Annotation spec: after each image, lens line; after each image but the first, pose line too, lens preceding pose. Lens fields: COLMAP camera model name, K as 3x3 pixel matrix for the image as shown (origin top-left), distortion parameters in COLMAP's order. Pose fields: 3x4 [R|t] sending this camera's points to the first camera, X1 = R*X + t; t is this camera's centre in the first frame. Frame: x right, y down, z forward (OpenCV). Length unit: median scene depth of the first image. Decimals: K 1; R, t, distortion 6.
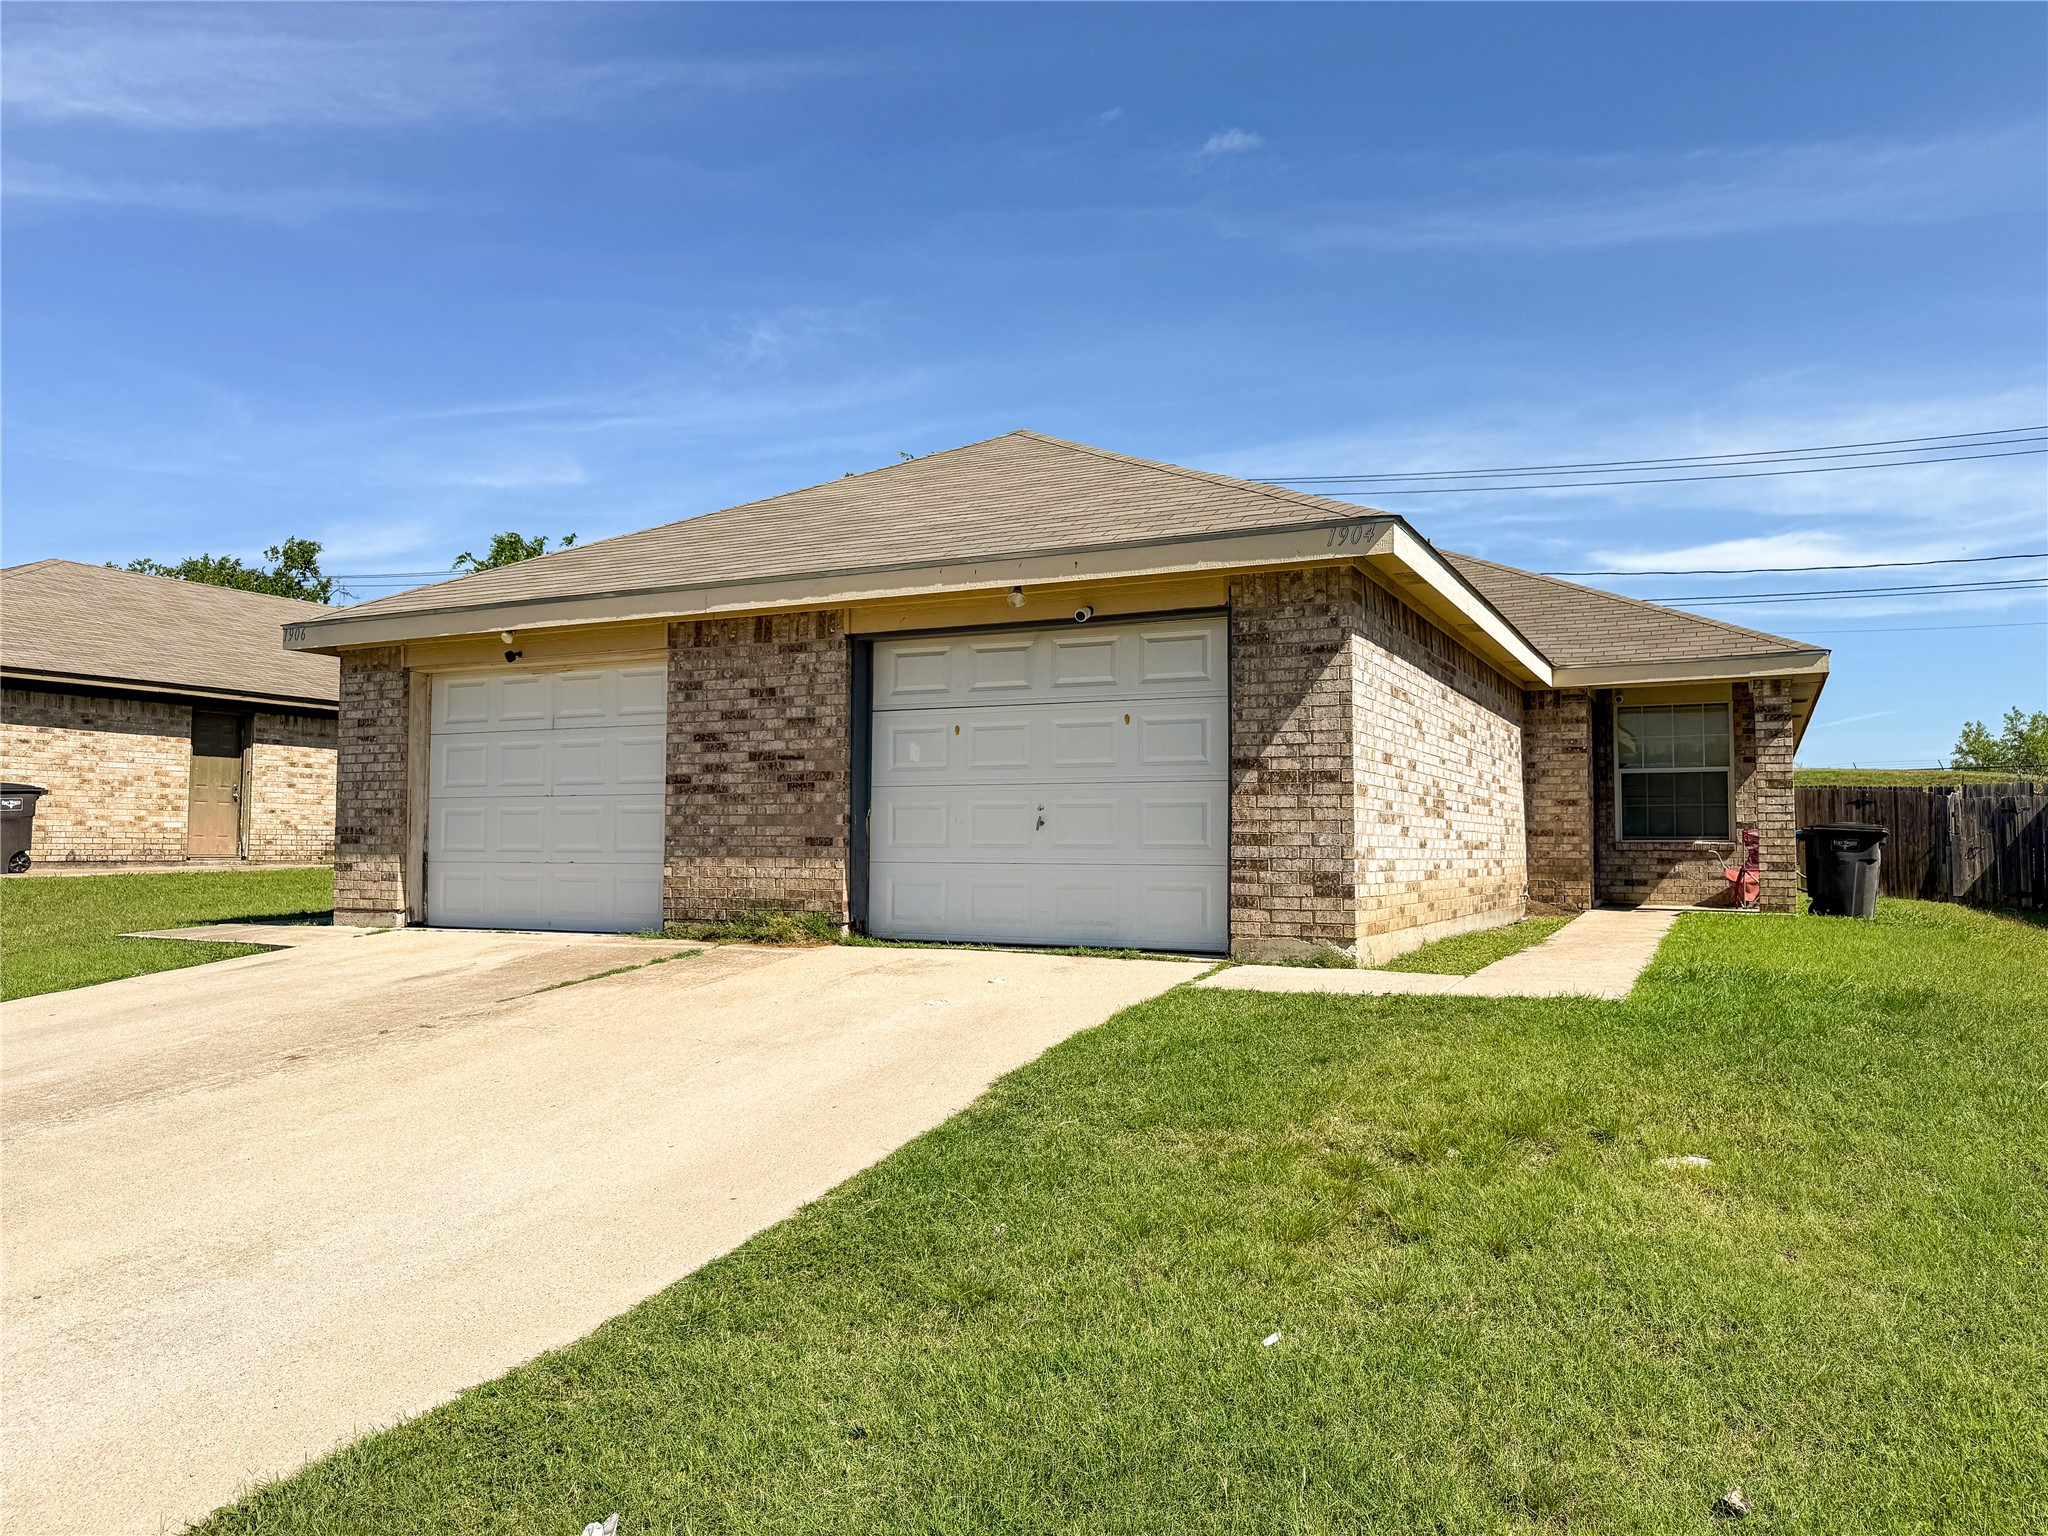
lens RADIAL K [[1436.7, 0, 1024.0], [0, 1436.7, 768.0], [0, 0, 1]] dist [0.050071, -0.124907]
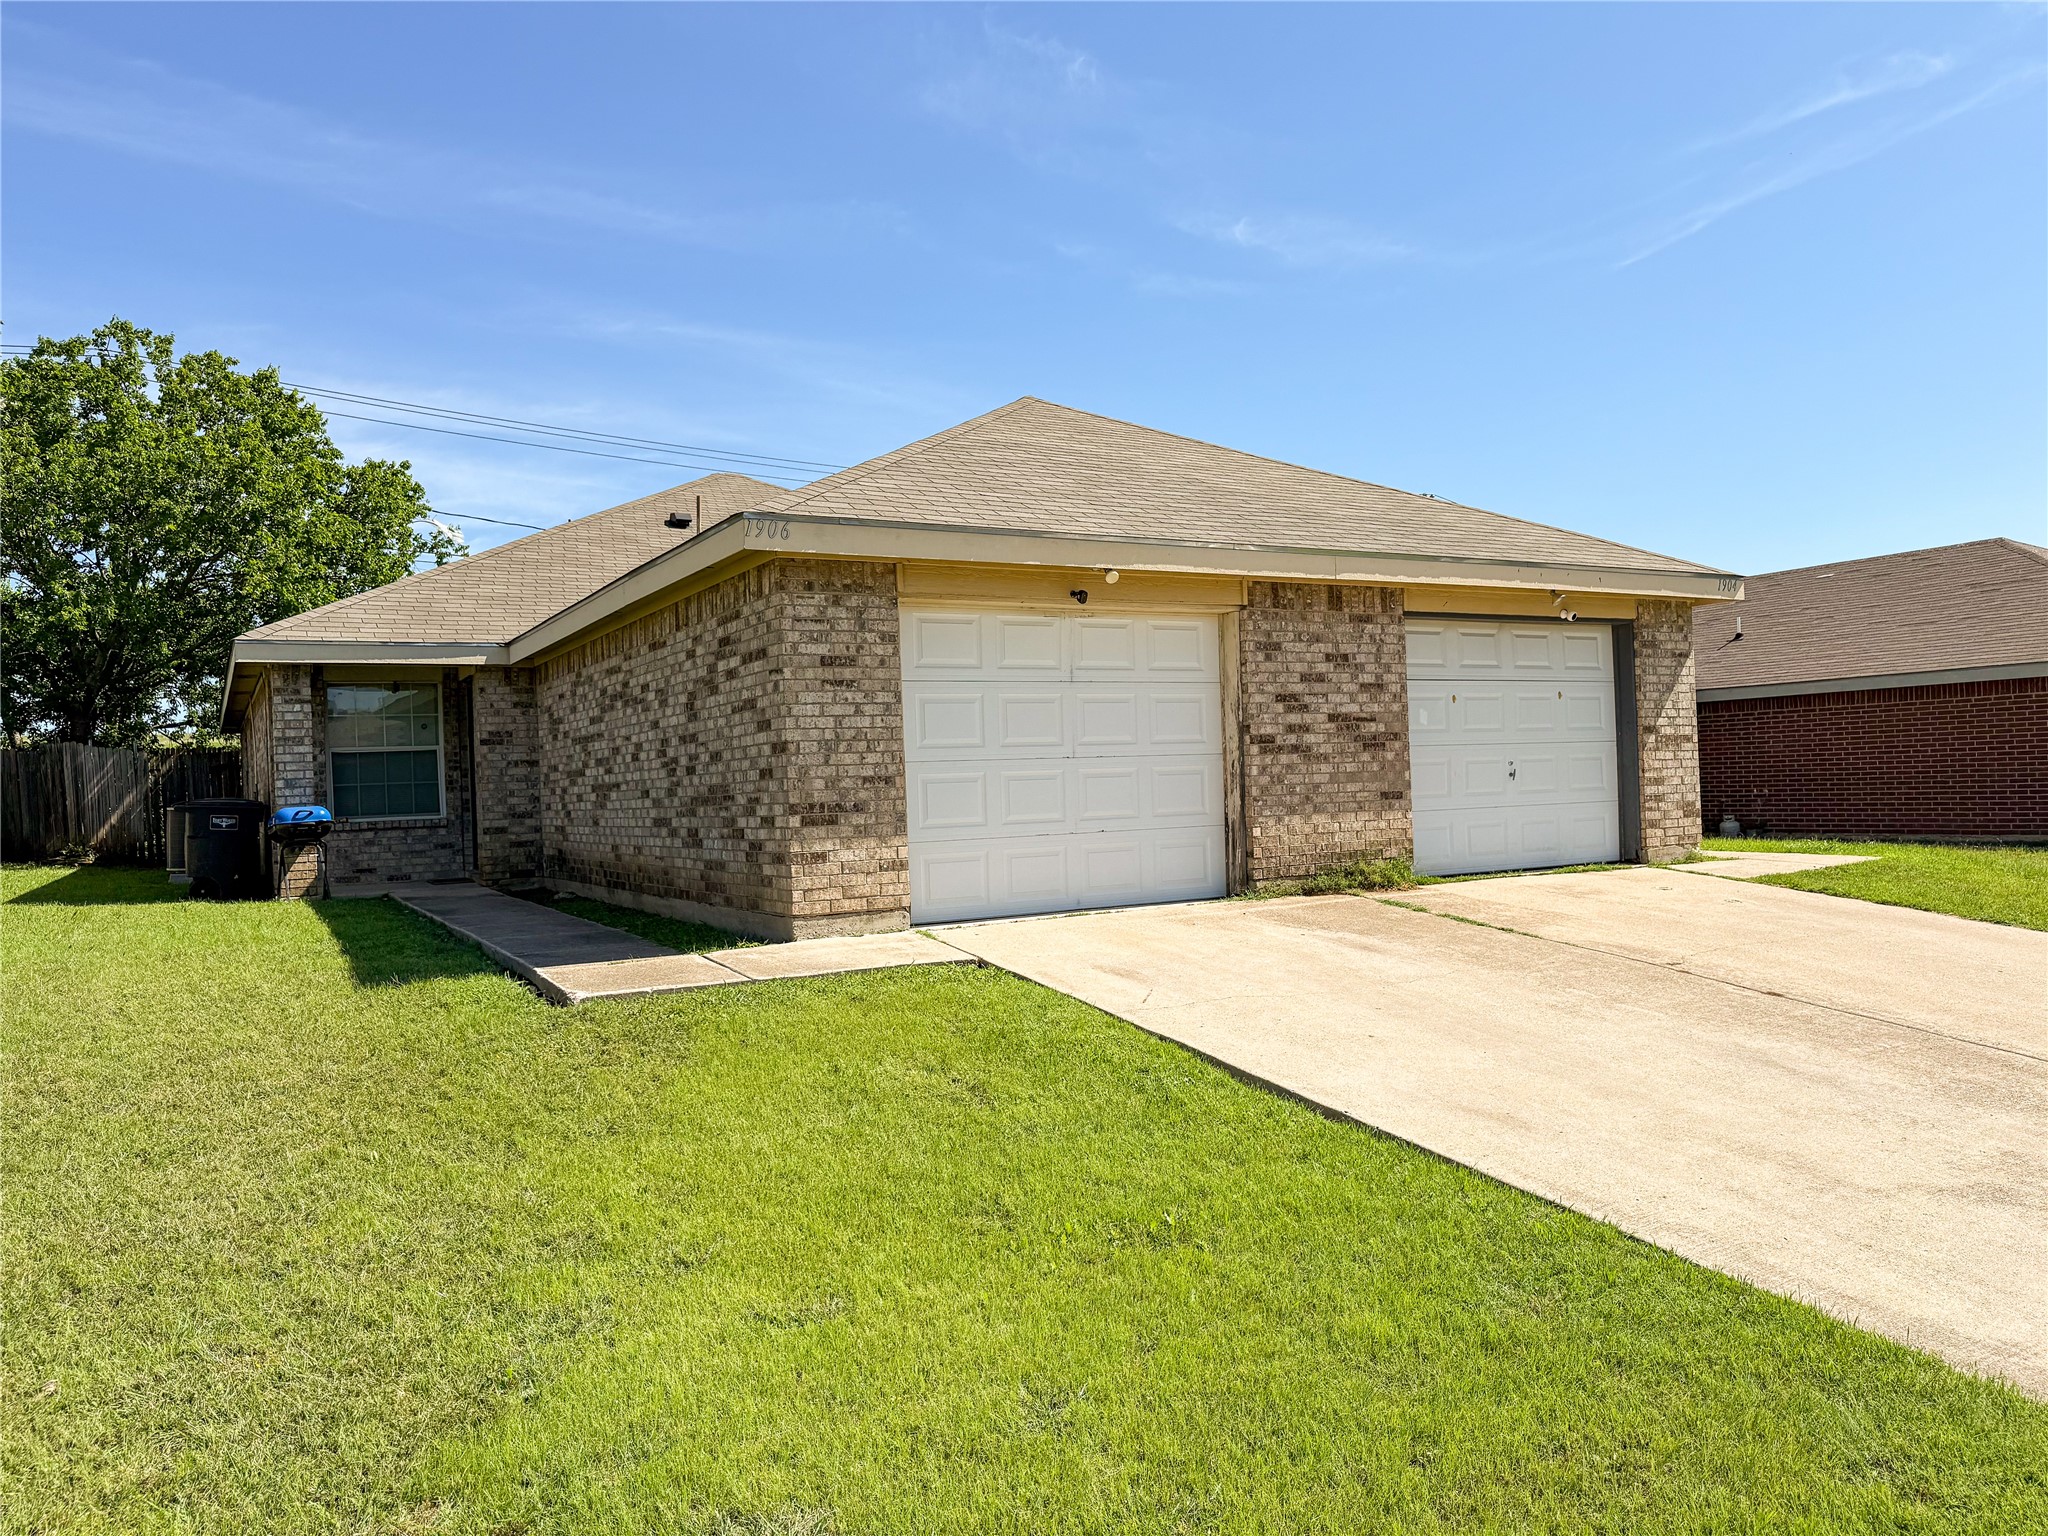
lens RADIAL K [[1436.7, 0, 1024.0], [0, 1436.7, 768.0], [0, 0, 1]] dist [0.050071, -0.124907]
pose [[0.556959, -0.014037, 0.830421, -1.207712], [-0.008485, 0.999709, 0.022589, 0.006929], [-0.830496, -0.019627, 0.556678, 0.605588]]
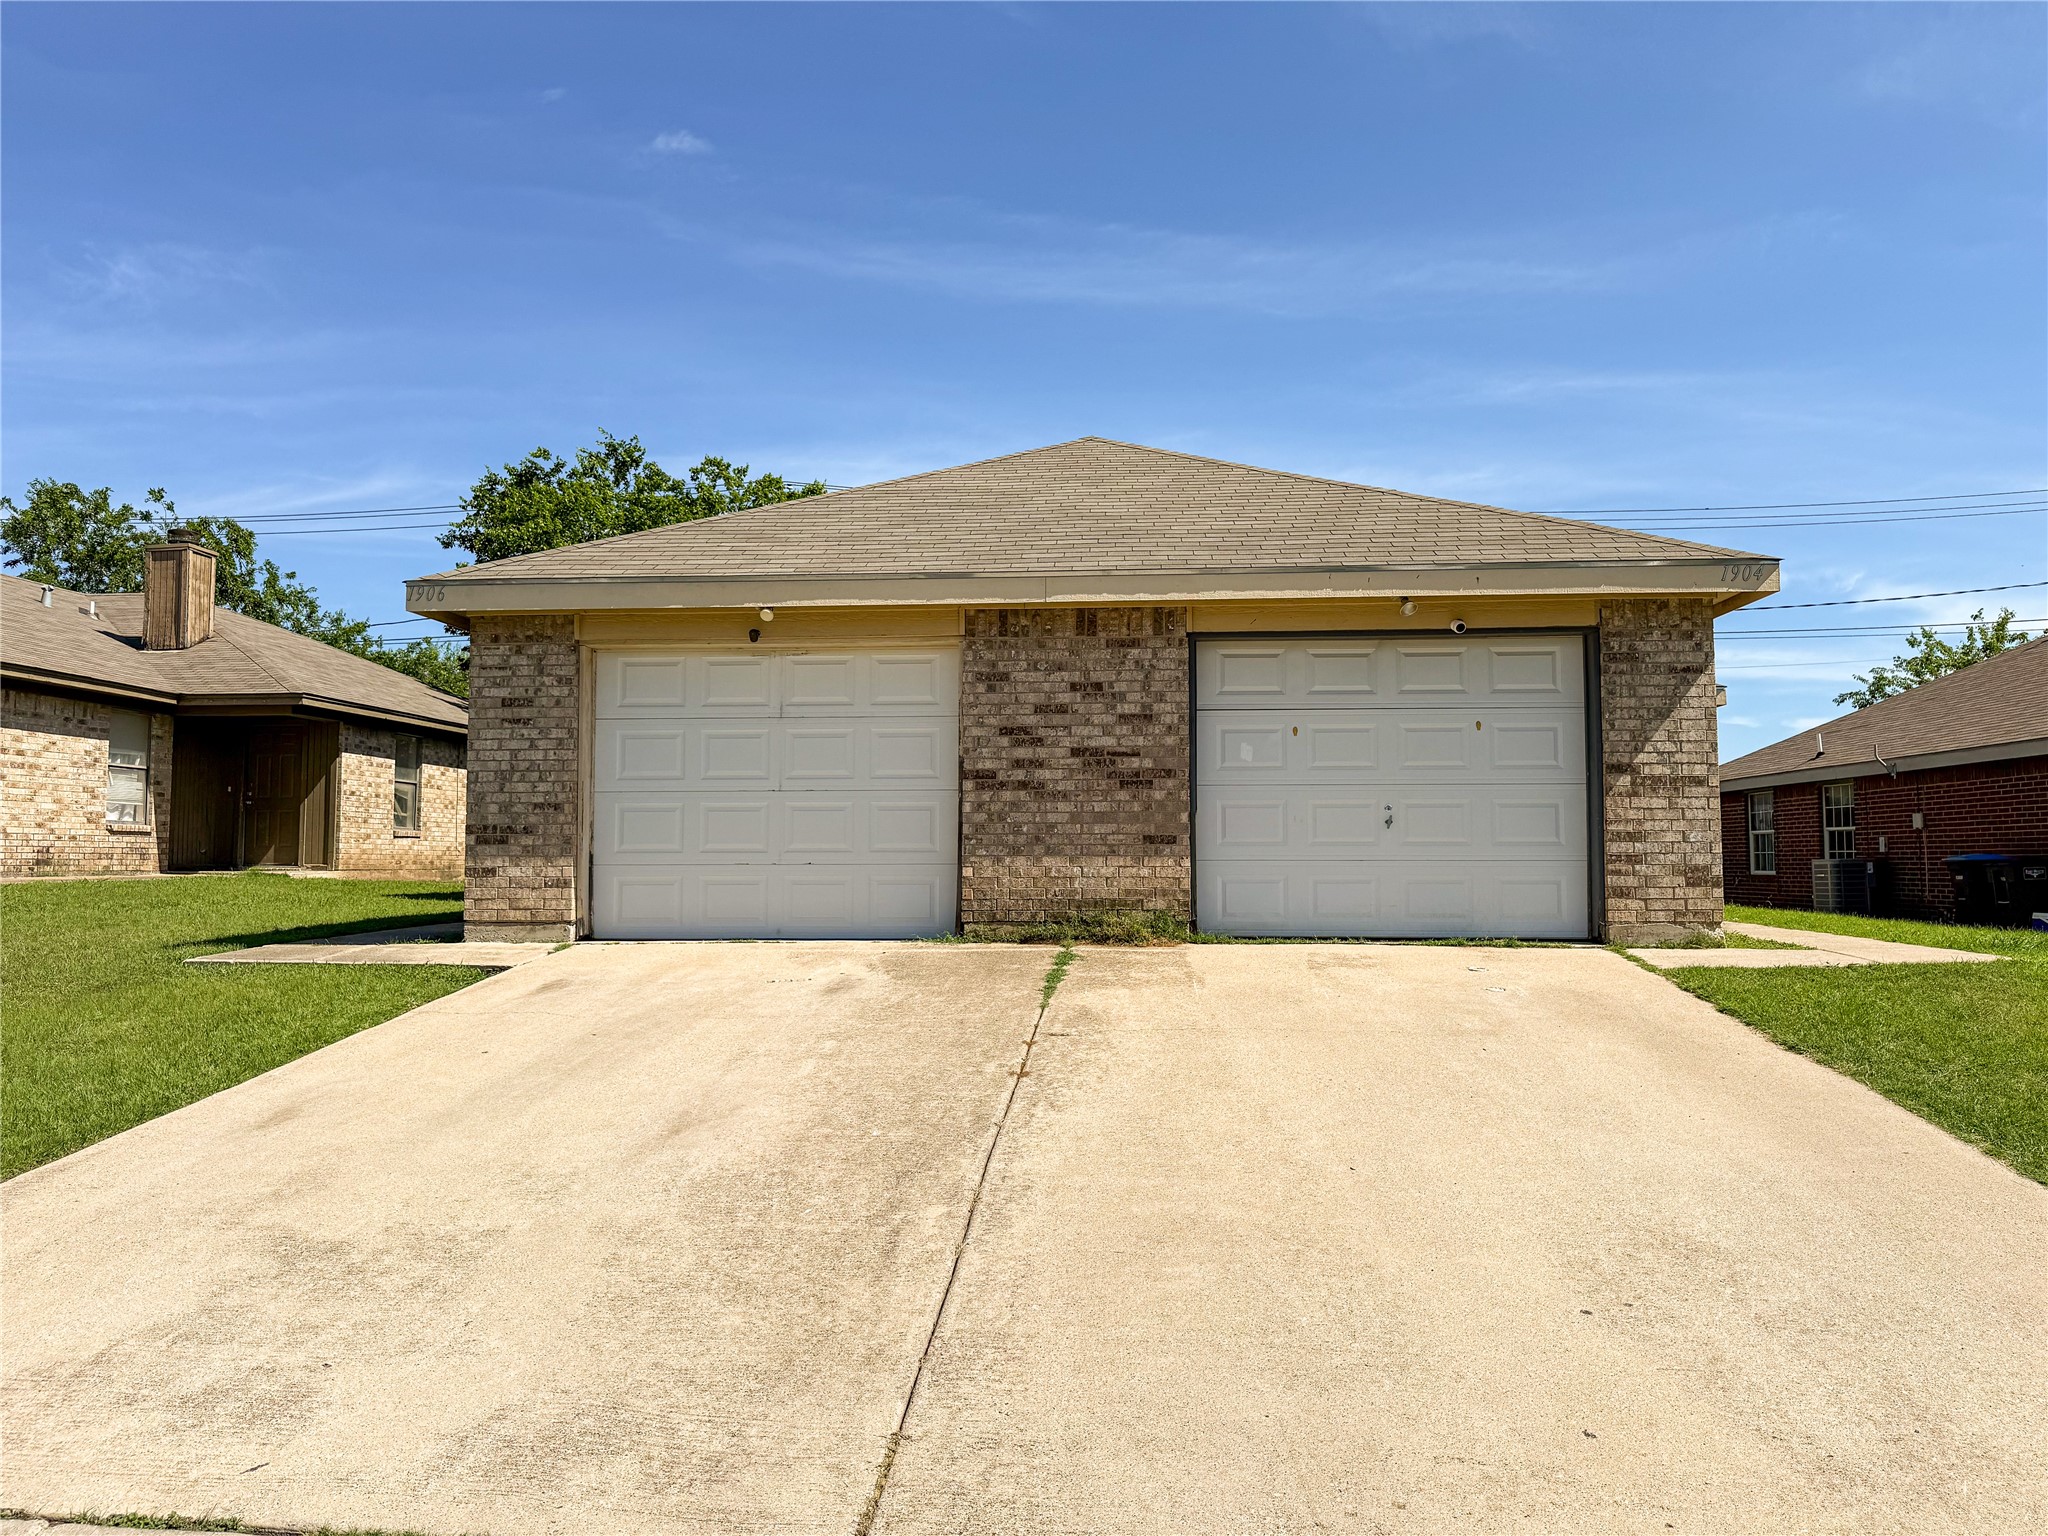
lens RADIAL K [[1436.7, 0, 1024.0], [0, 1436.7, 768.0], [0, 0, 1]] dist [0.050071, -0.124907]
pose [[0.924845, 0.019527, 0.379843, -0.596031], [-0.016435, 0.999800, -0.011383, 0.014359], [-0.379989, 0.004285, 0.924981, 0.117889]]
